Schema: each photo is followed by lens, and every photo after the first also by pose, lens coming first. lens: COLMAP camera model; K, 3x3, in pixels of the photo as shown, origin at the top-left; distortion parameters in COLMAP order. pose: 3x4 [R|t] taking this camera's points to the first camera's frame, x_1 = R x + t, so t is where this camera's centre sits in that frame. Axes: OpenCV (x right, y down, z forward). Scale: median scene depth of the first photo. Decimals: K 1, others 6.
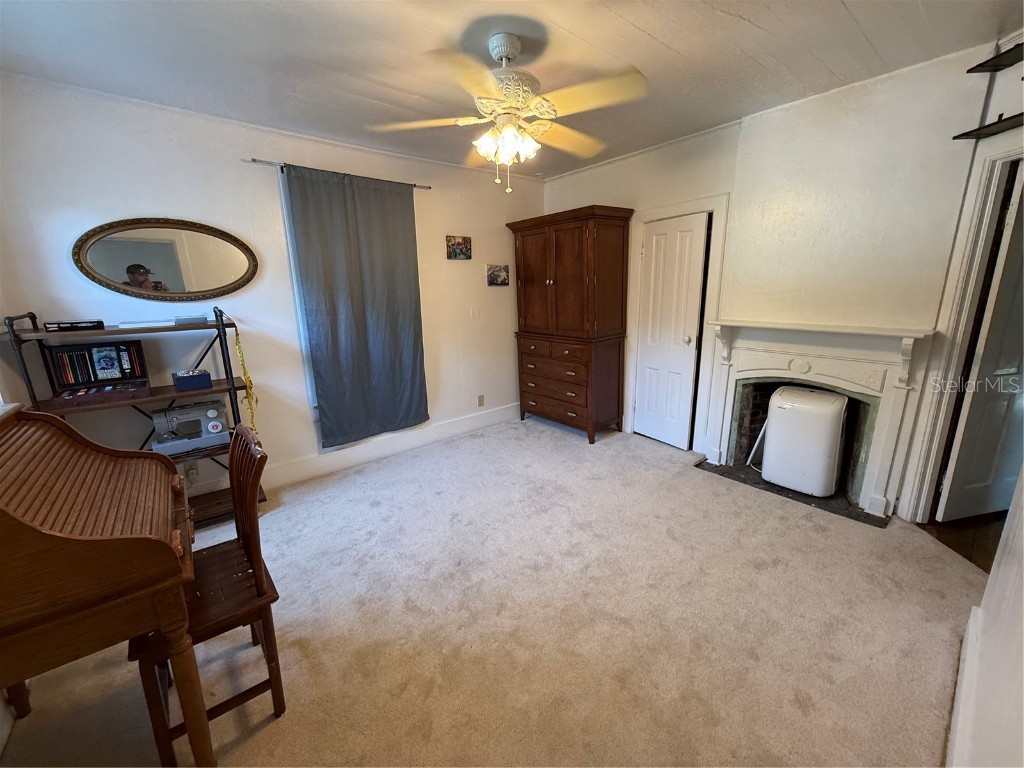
lens RADIAL K [[409.9, 0, 512.0], [0, 409.9, 384.0], [0, 0, 1]] dist [0.000997, 0.000084]
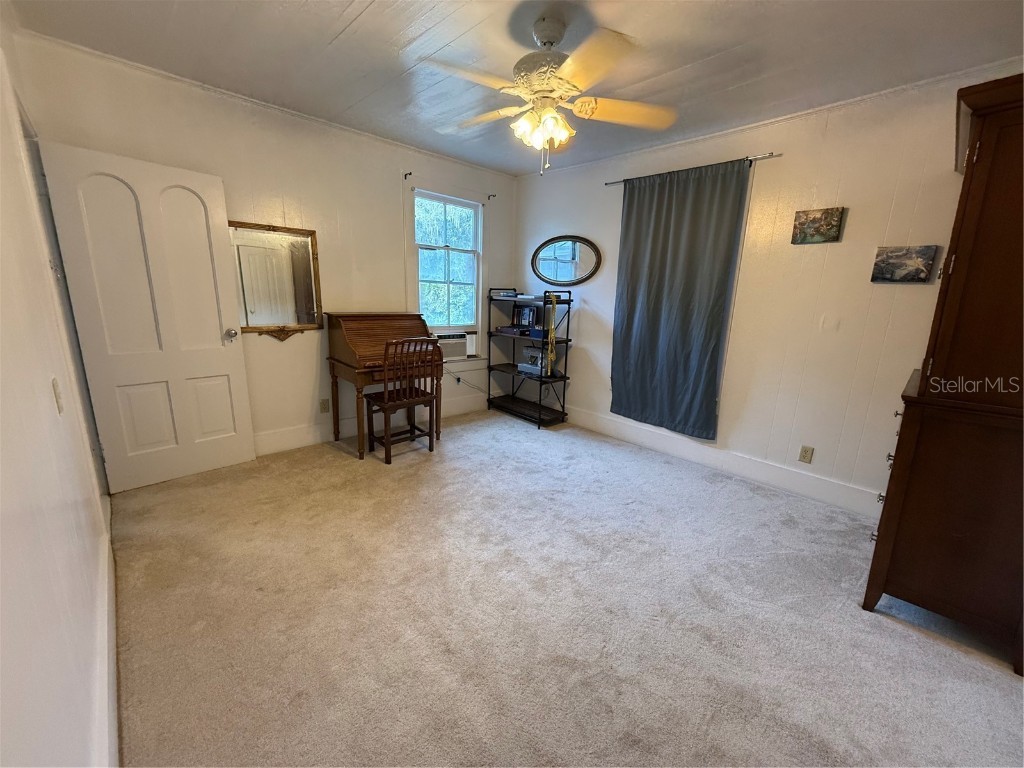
lens RADIAL K [[409.9, 0, 512.0], [0, 409.9, 384.0], [0, 0, 1]] dist [0.000997, 0.000084]
pose [[0.061645, 0.245074, -0.967543, 0.579088], [-0.258056, 0.940339, 0.221742, -0.103184], [0.964161, 0.236011, 0.121210, 0.485670]]
